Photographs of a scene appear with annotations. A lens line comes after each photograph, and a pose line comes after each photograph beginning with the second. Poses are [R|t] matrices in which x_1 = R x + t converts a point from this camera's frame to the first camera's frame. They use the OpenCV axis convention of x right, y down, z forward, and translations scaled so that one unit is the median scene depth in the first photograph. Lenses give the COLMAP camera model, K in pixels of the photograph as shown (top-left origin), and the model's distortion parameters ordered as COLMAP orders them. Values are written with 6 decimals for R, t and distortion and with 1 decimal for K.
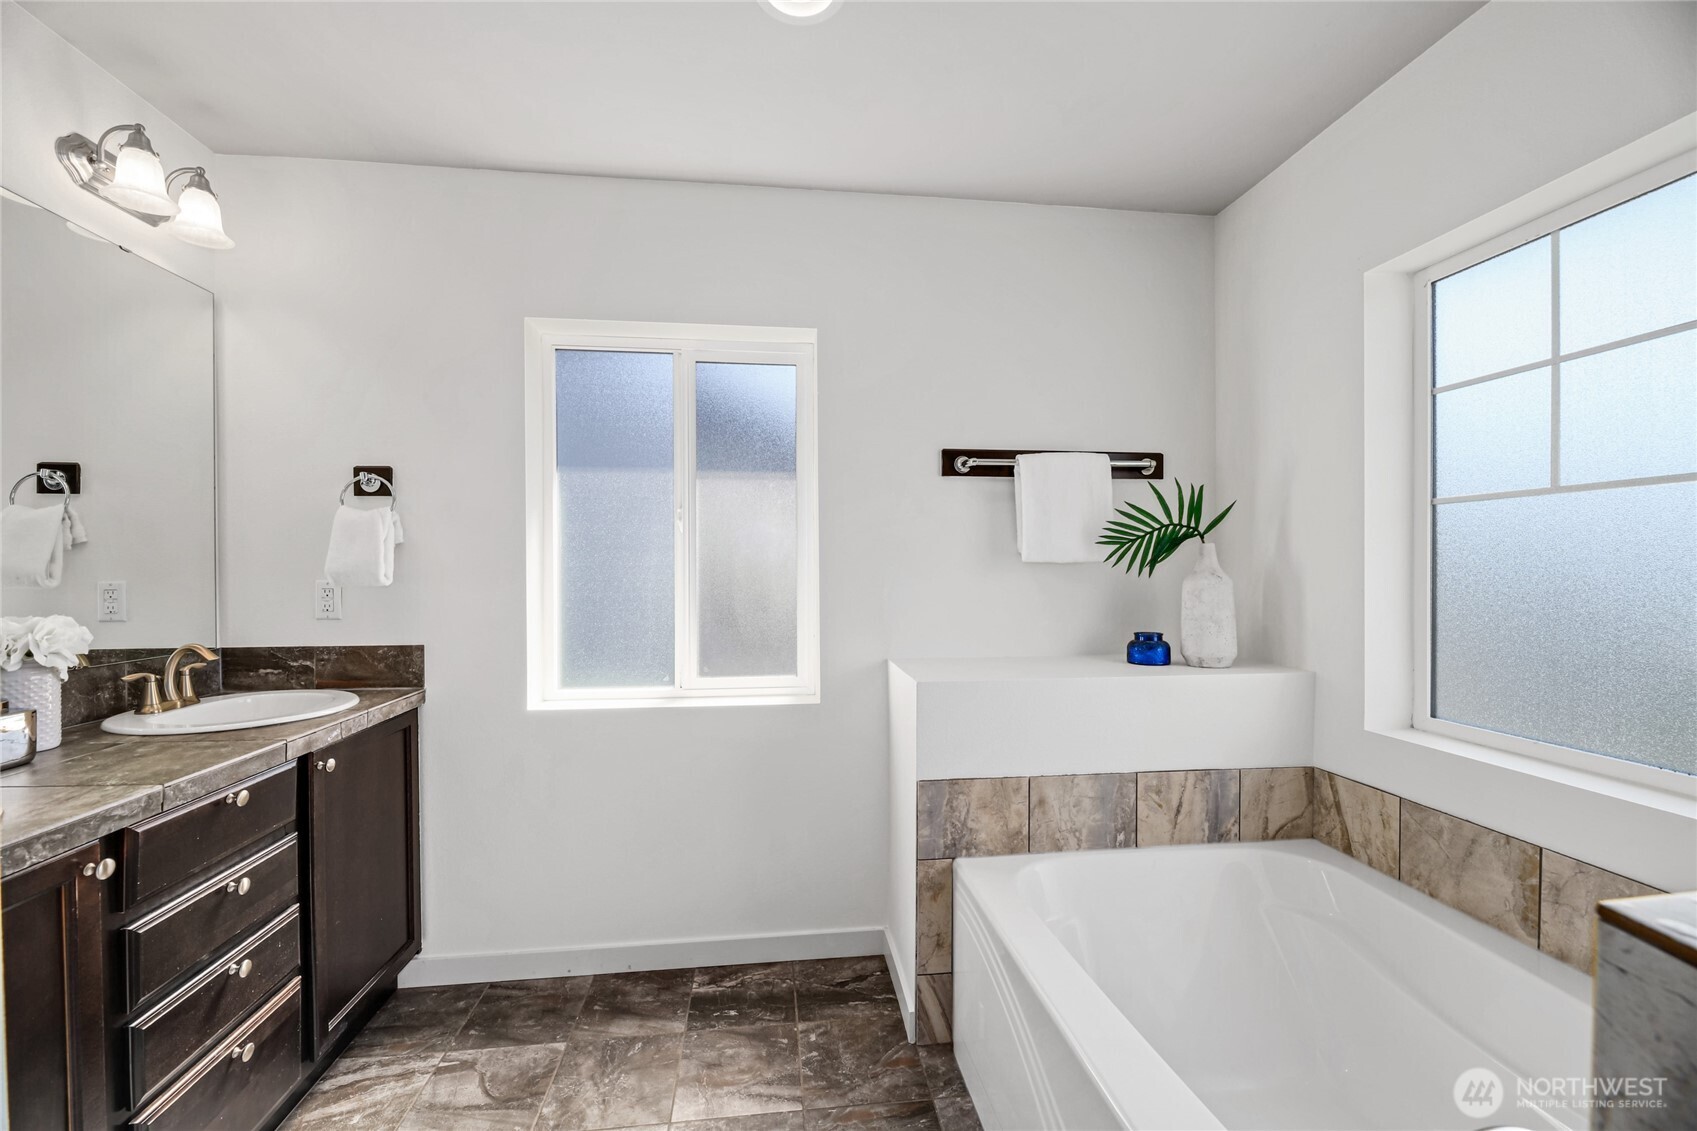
lens RADIAL K [[686.6, 0, 841.3], [0, 686.6, 575.6], [0, 0, 1]] dist [0.001288, -0.001939]
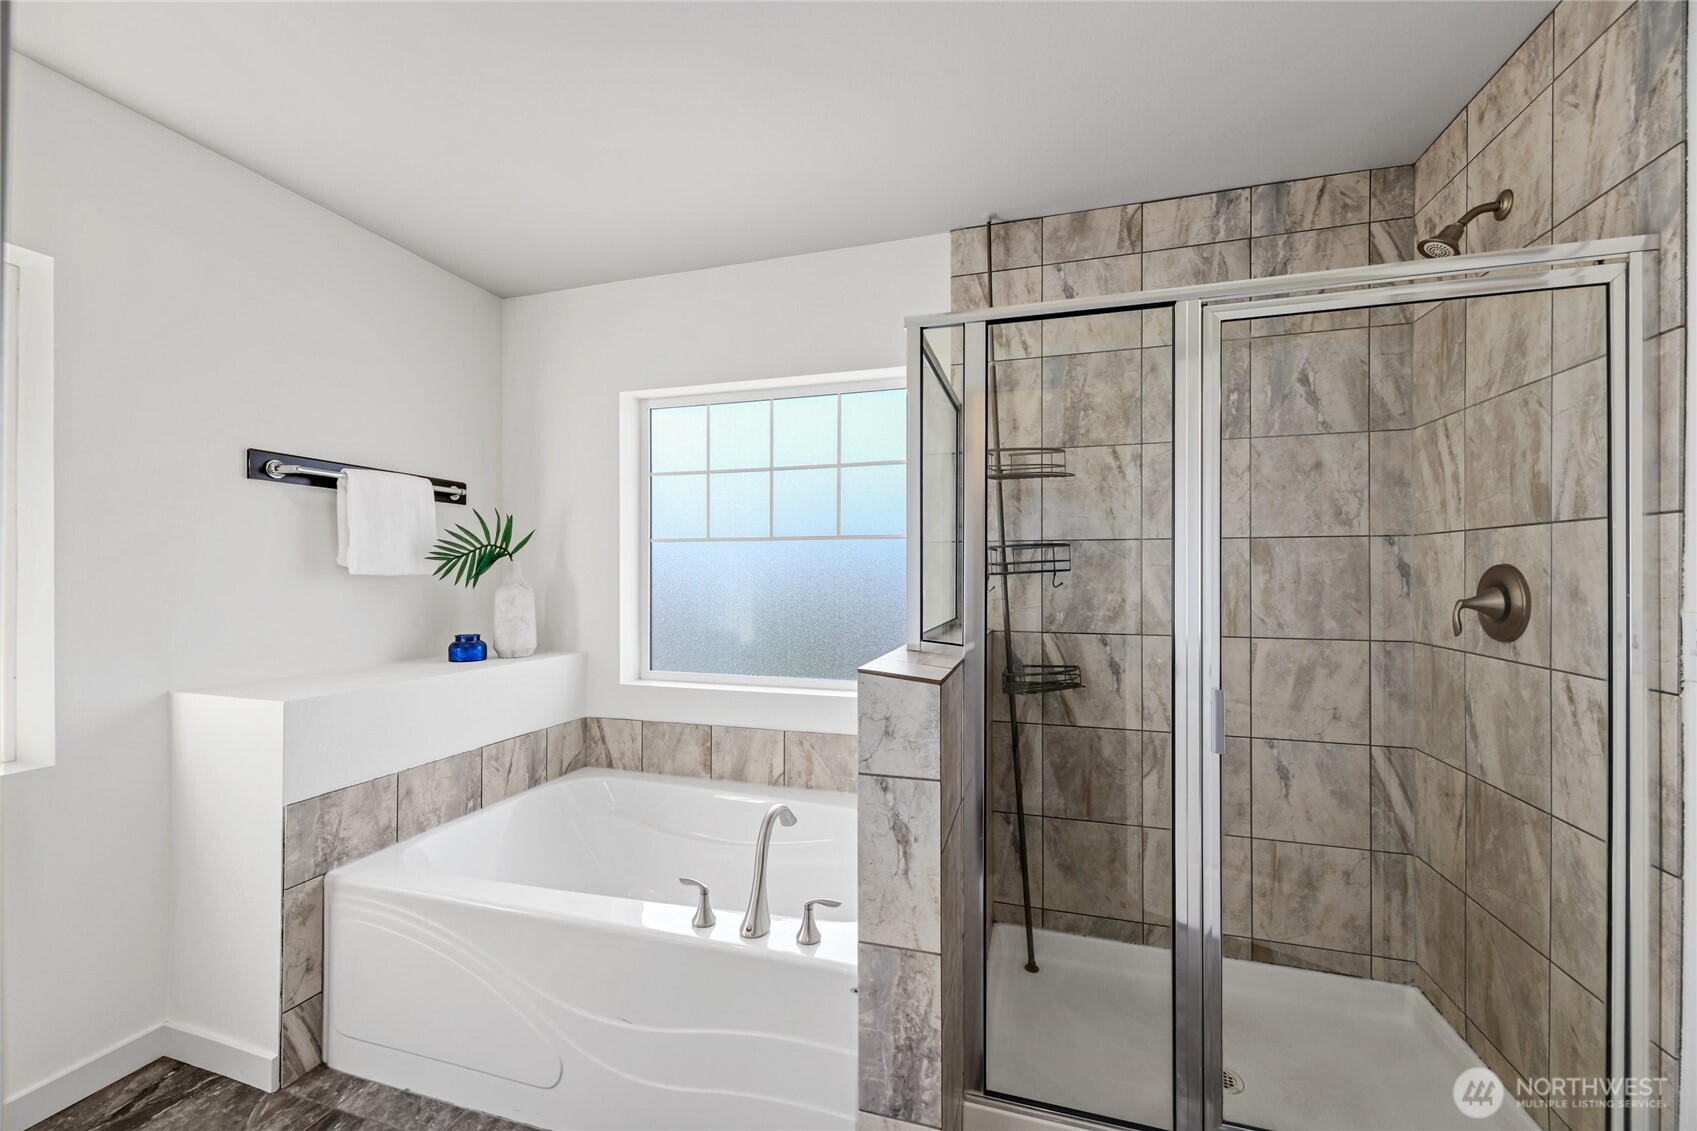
lens RADIAL K [[686.6, 0, 845.7], [0, 686.6, 573.0], [0, 0, 1]] dist [0.001288, -0.001939]
pose [[0.398942, 0.007037, 0.916949, -0.445663], [0.009162, 0.999890, -0.011660, -0.004384], [-0.916930, 0.013053, 0.398834, -0.090601]]
